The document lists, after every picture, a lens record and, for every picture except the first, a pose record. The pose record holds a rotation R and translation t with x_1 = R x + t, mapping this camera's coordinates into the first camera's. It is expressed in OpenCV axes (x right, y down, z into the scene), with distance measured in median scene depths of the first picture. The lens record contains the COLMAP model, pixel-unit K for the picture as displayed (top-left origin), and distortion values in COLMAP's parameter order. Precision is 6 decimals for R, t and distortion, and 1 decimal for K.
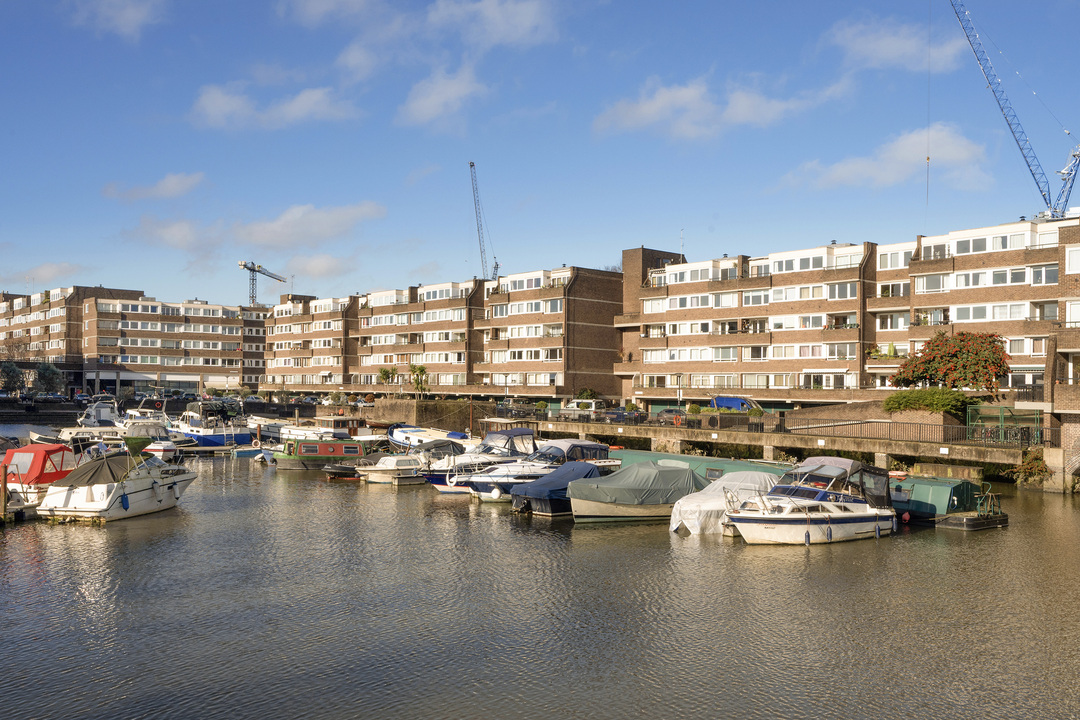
lens RADIAL K [[896.9, 0, 540.0], [0, 896.9, 360.0], [0, 0, 1]] dist [0.097604, 0.001968]
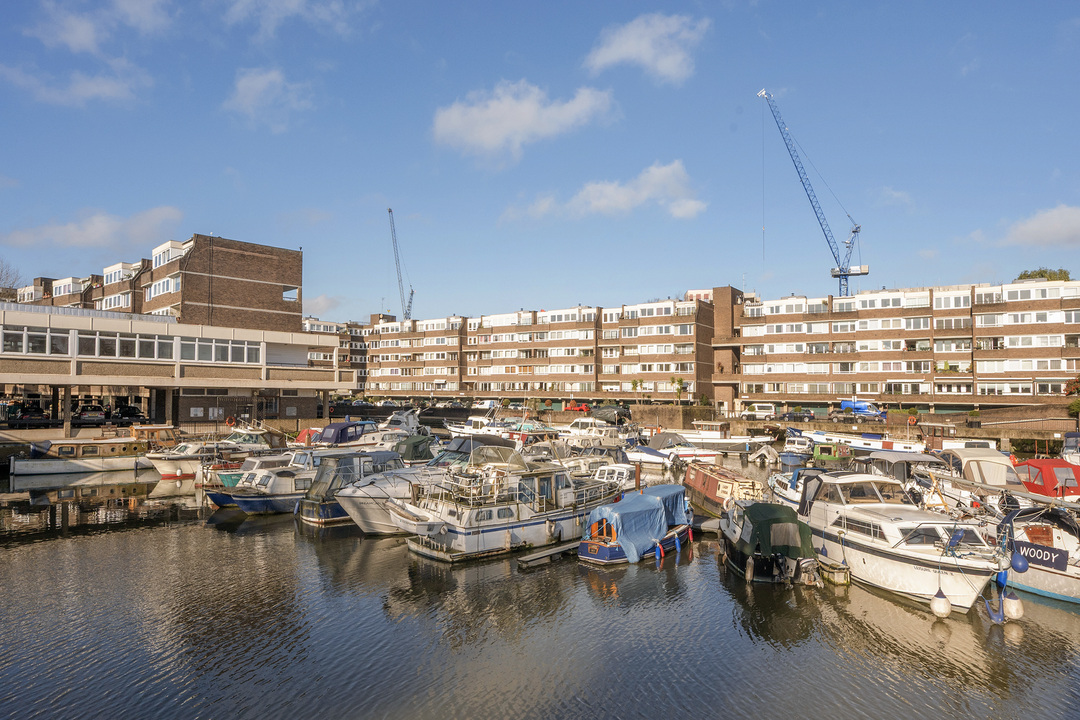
lens RADIAL K [[684.1, 0, 540.0], [0, 684.1, 360.0], [0, 0, 1]] dist [0.045828, -0.000248]
pose [[0.963011, 0.007220, 0.269366, -0.440606], [-0.004446, 0.999931, -0.010904, -0.005197], [-0.269426, 0.009303, 0.962976, 0.114459]]
